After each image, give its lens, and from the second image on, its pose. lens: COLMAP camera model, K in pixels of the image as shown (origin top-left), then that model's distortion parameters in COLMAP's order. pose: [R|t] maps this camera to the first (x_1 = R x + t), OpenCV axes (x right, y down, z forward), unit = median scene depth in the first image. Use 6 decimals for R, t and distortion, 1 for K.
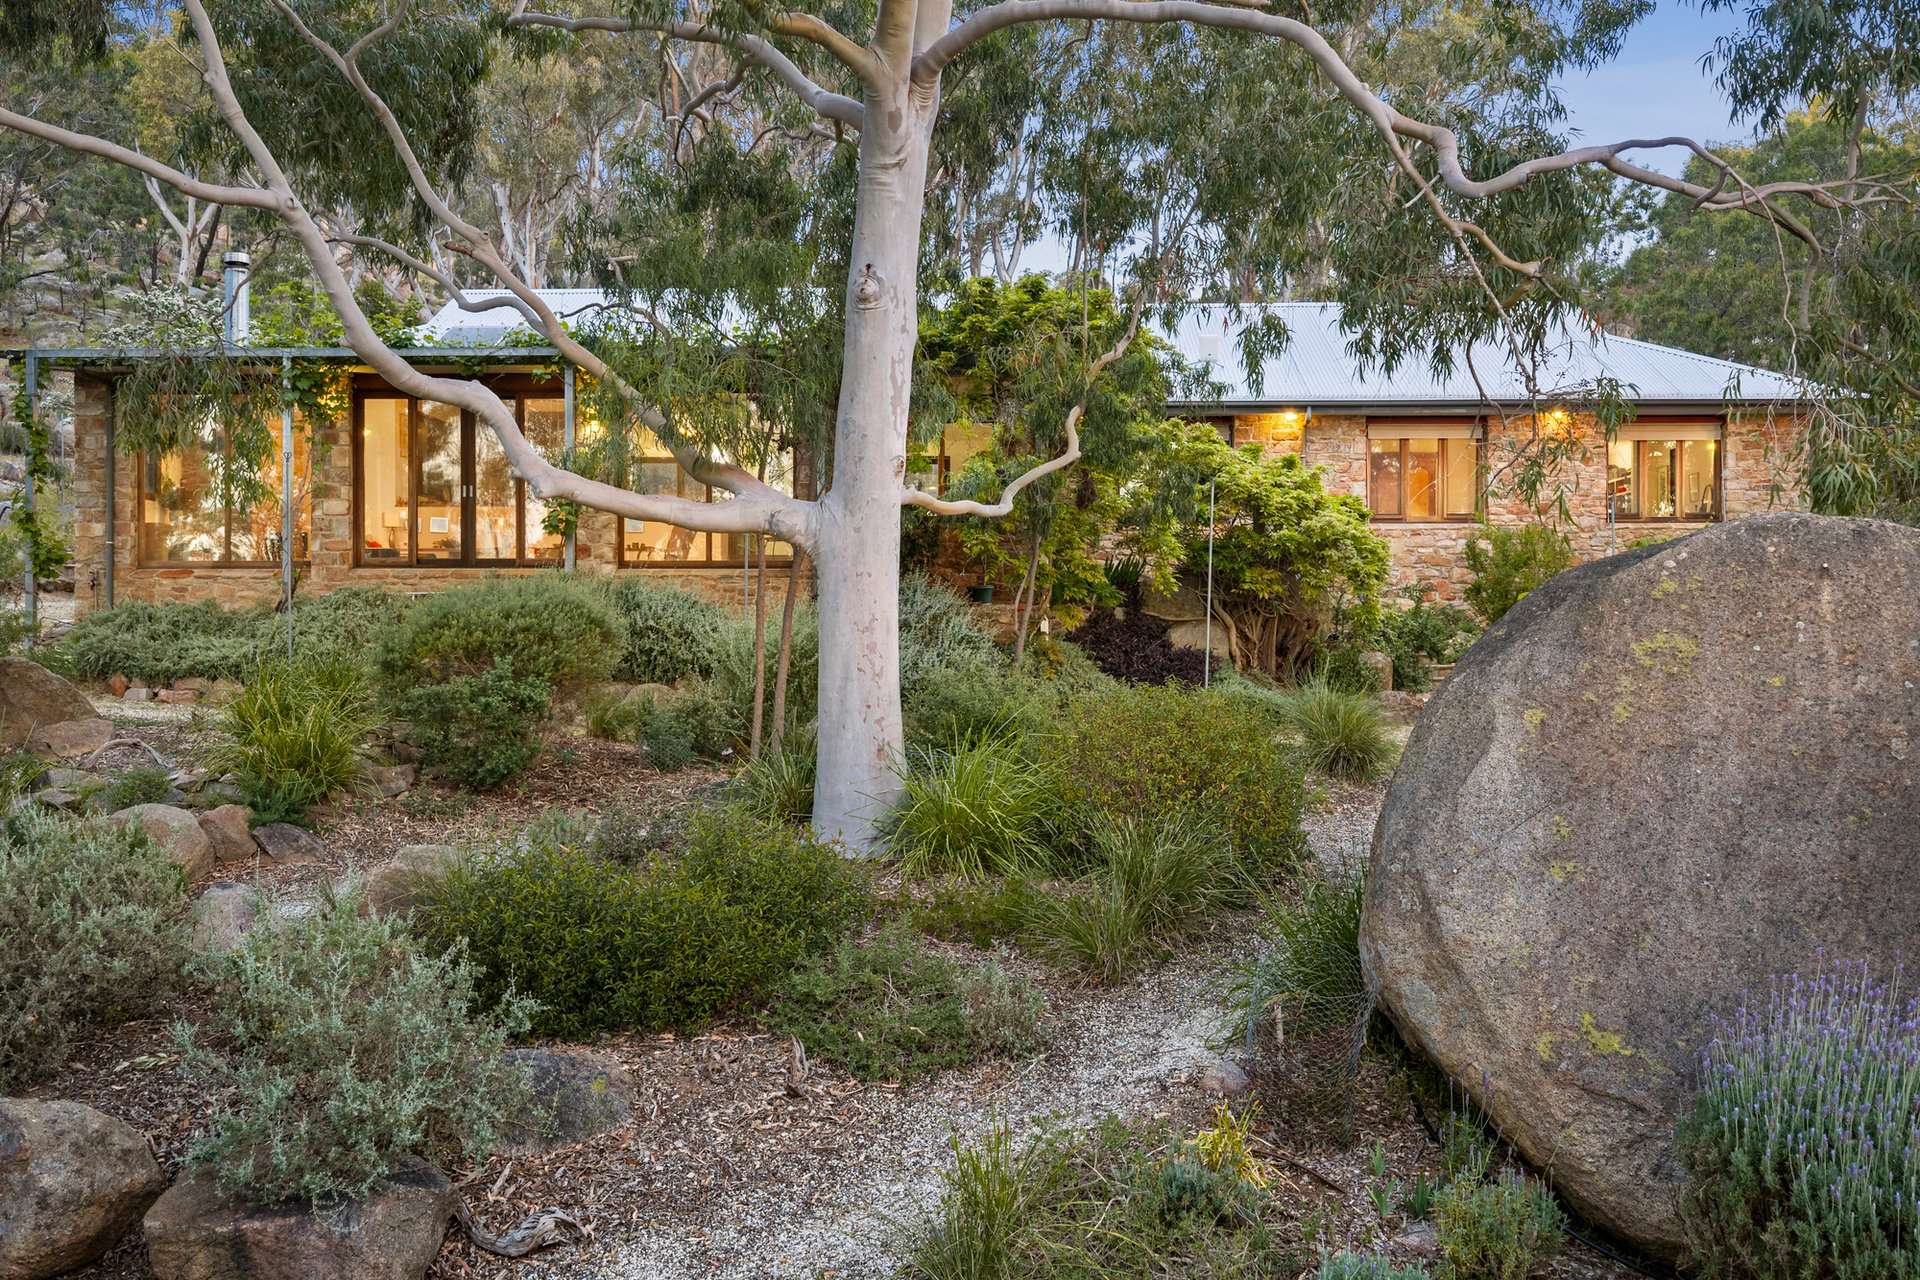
lens RADIAL K [[1647.5, 0, 1050.1], [0, 1647.5, 697.2], [0, 0, 1]] dist [0.009679, -0.003357]
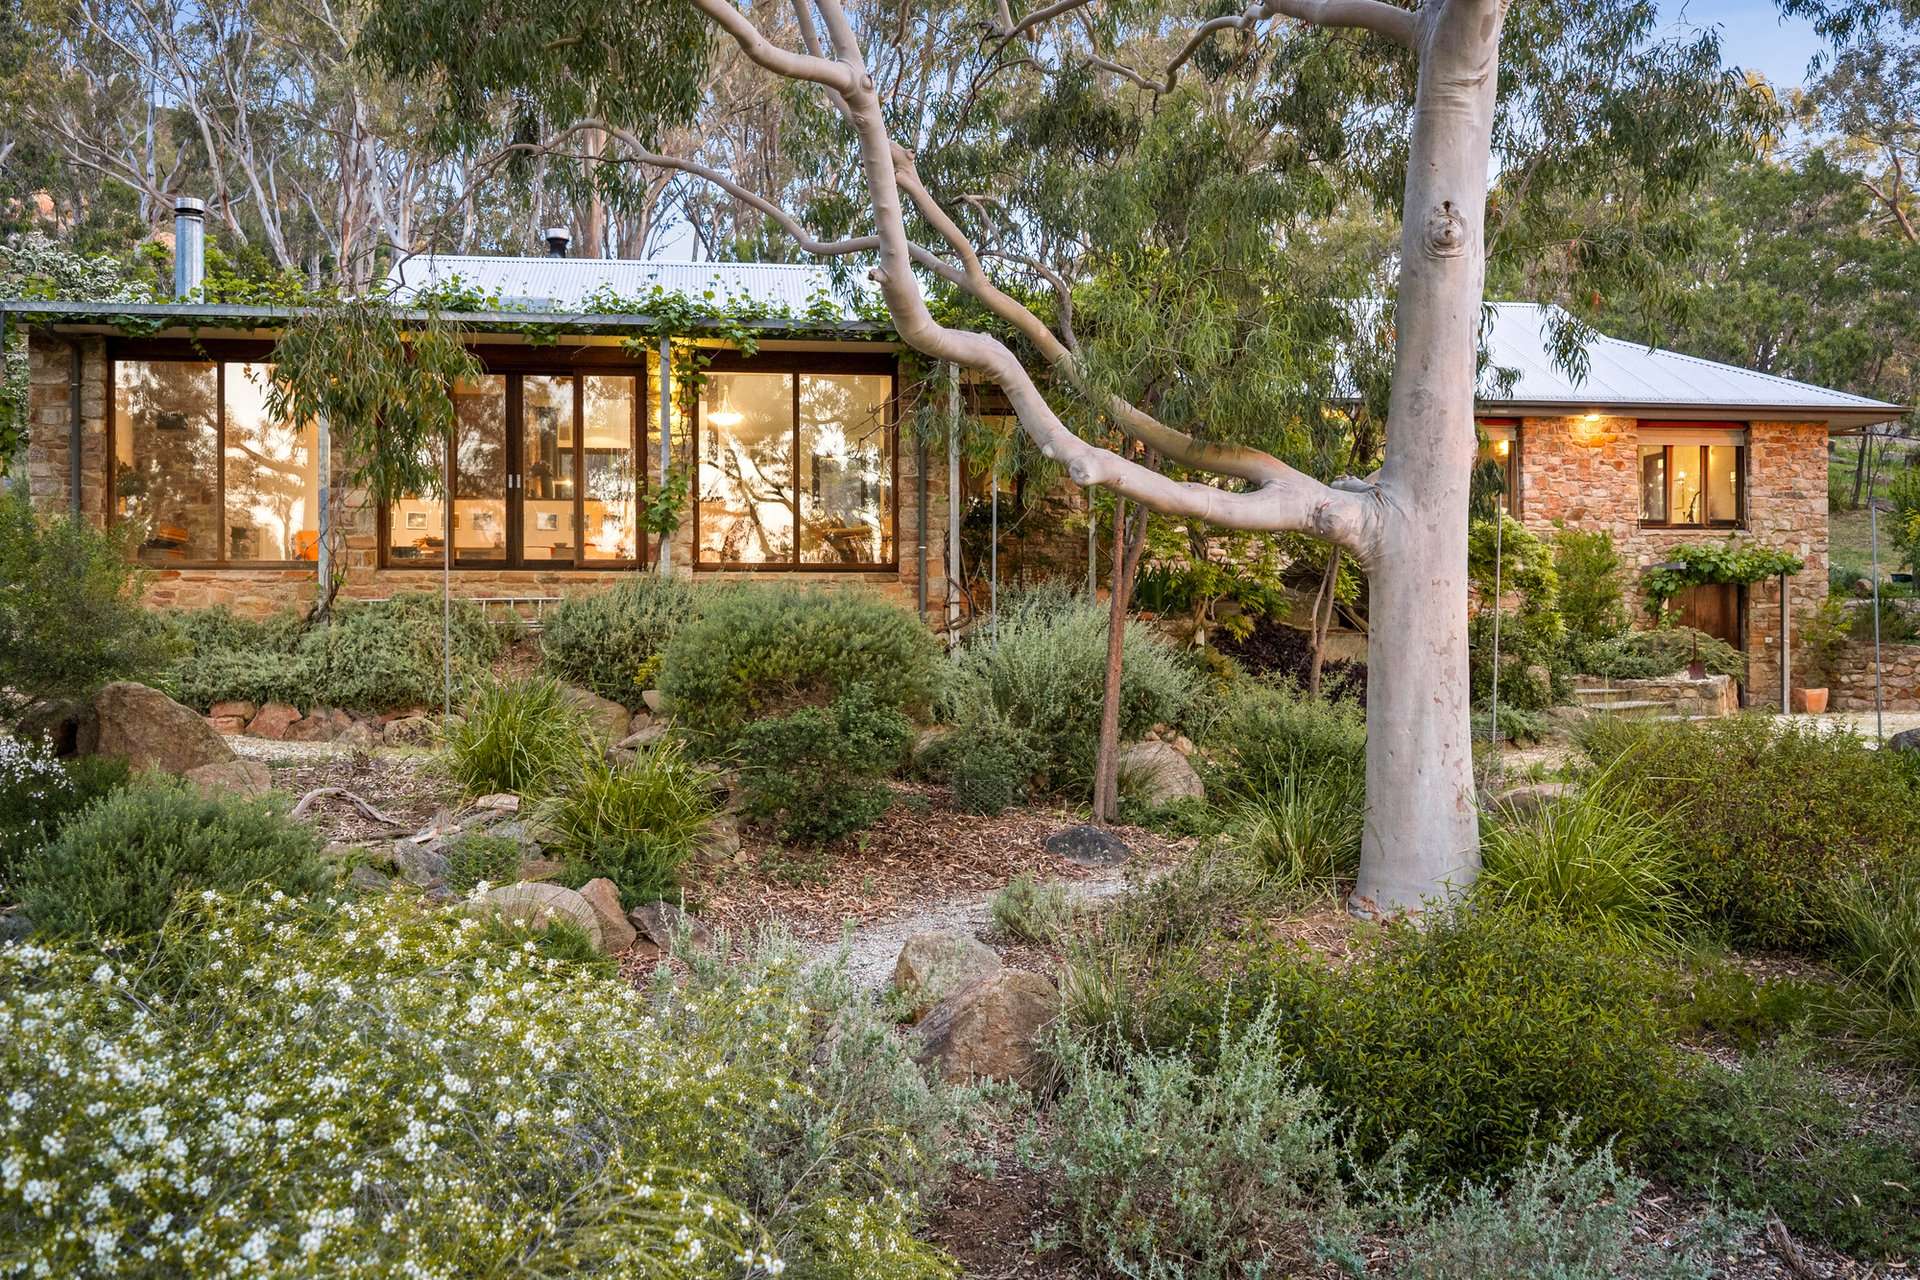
lens RADIAL K [[1647.5, 0, 1050.1], [0, 1647.5, 697.2], [0, 0, 1]] dist [0.009679, -0.003357]
pose [[0.989458, -0.006655, 0.144669, -0.204075], [0.006948, 0.999975, -0.001520, -0.008684], [-0.144655, 0.002509, 0.989479, 0.107107]]
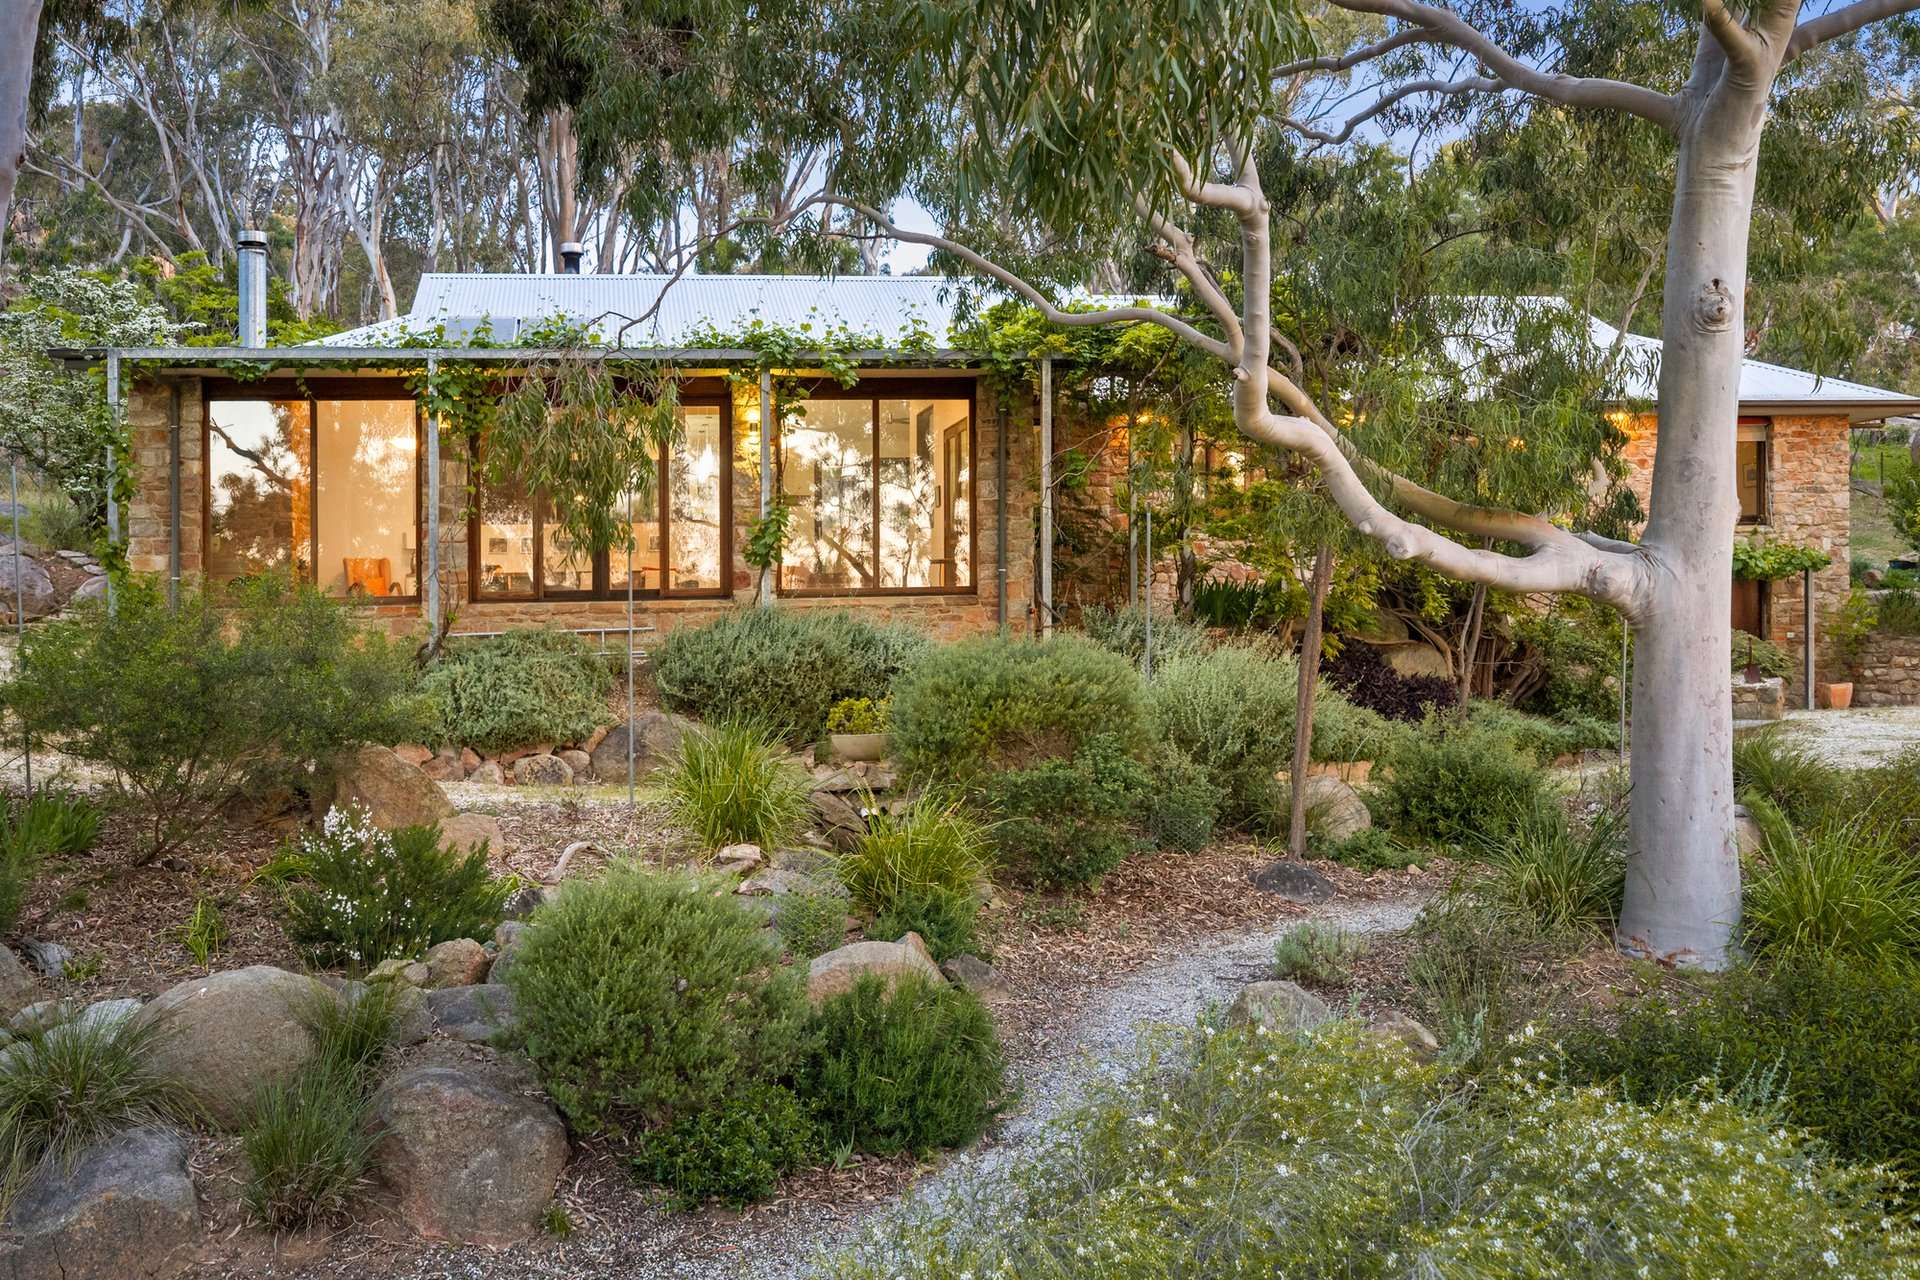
lens RADIAL K [[1705.1, 0, 960.0], [0, 1705.1, 695.4], [0, 0, 1]] dist [0.010891, -0.007447]
pose [[0.988140, -0.025445, 0.151435, -0.308366], [0.024922, 0.999675, 0.005356, -0.029063], [-0.151522, -0.001518, 0.988453, 0.085829]]
